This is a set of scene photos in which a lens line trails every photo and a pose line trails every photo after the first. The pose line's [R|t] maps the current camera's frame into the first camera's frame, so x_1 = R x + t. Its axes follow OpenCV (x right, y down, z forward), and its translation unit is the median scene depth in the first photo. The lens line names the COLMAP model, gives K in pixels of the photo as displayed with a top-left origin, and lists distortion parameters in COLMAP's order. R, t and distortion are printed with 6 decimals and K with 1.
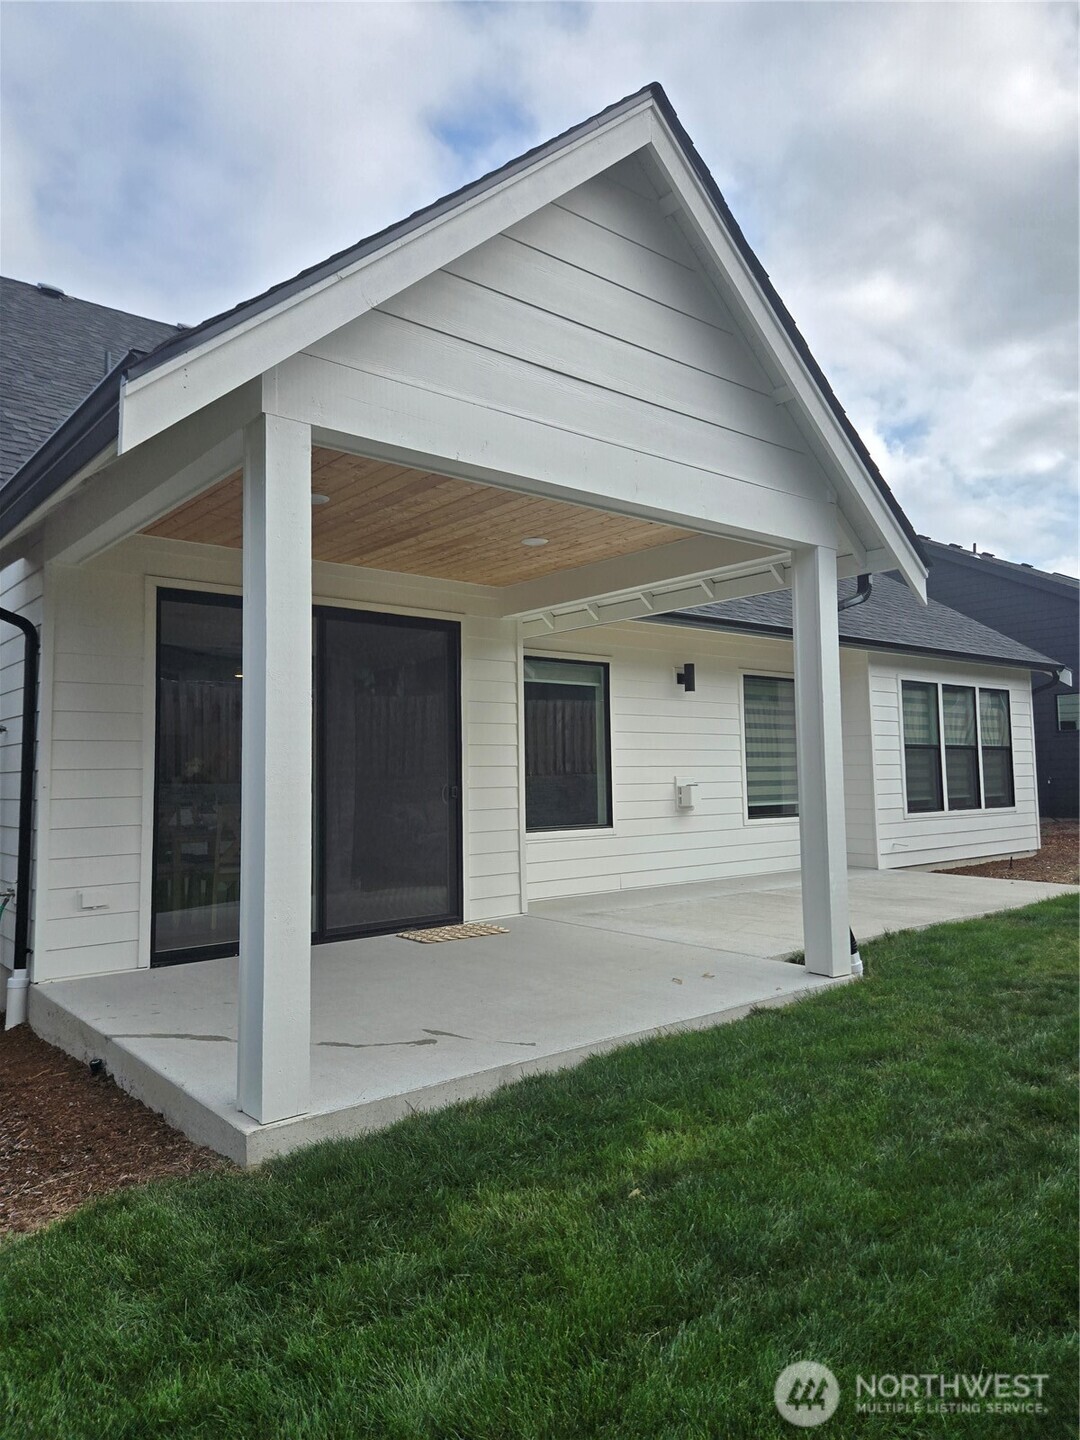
lens RADIAL K [[964.5, 0, 521.9], [0, 964.5, 693.0], [0, 0, 1]] dist [0.071271, -0.049185]
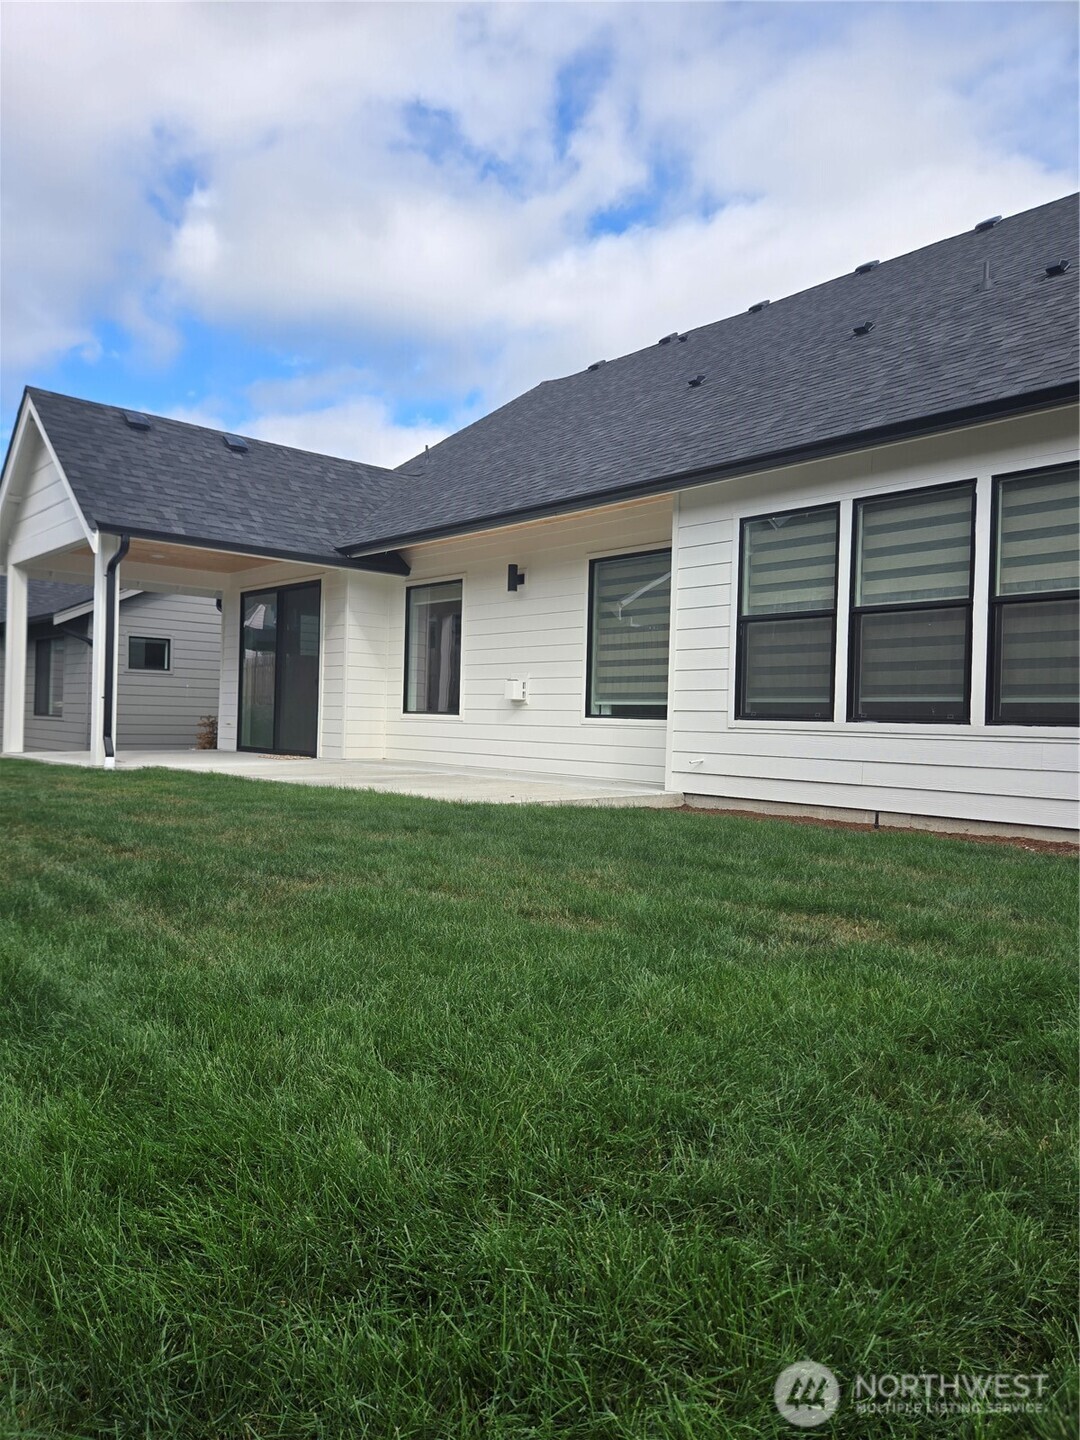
lens RADIAL K [[964.5, 0, 540.3], [0, 964.5, 718.7], [0, 0, 1]] dist [0.071271, -0.049185]
pose [[0.040337, 0.015779, -0.999062, 1.221068], [0.063816, 0.997793, 0.018335, 0.119140], [0.997146, -0.064496, 0.039241, 0.980936]]
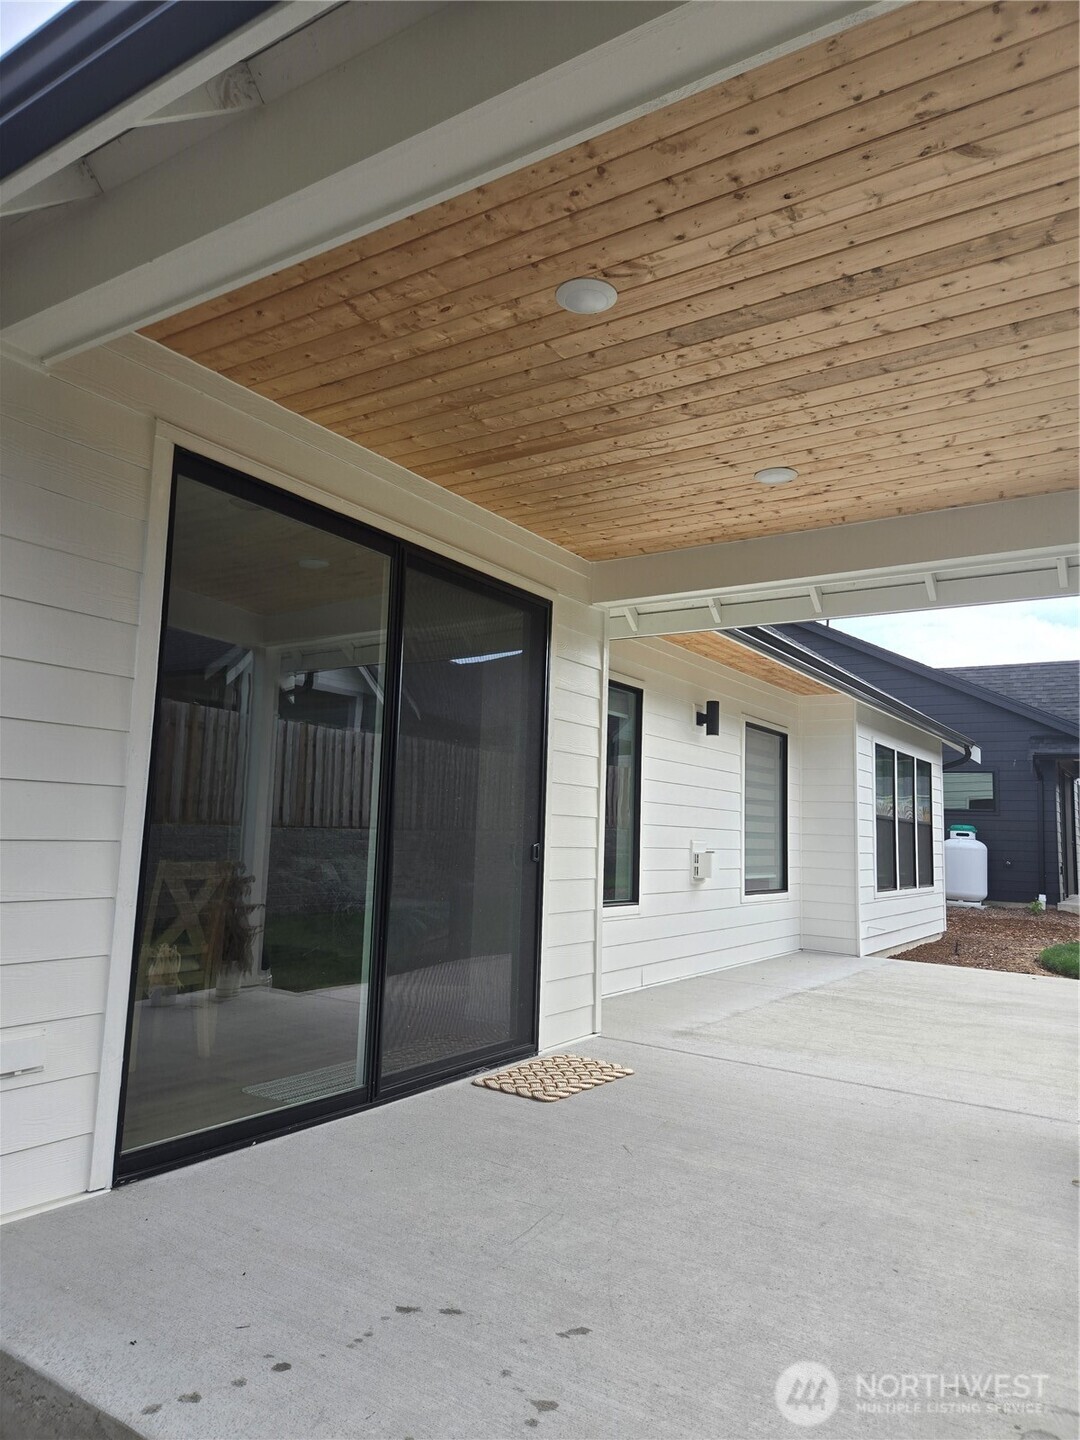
lens RADIAL K [[964.5, 0, 532.5], [0, 964.5, 716.5], [0, 0, 1]] dist [0.071271, -0.049185]
pose [[0.953095, 0.082439, 0.291229, -0.204602], [-0.072671, 0.996375, -0.044219, 0.028960], [-0.293819, 0.020981, 0.955631, 0.270856]]
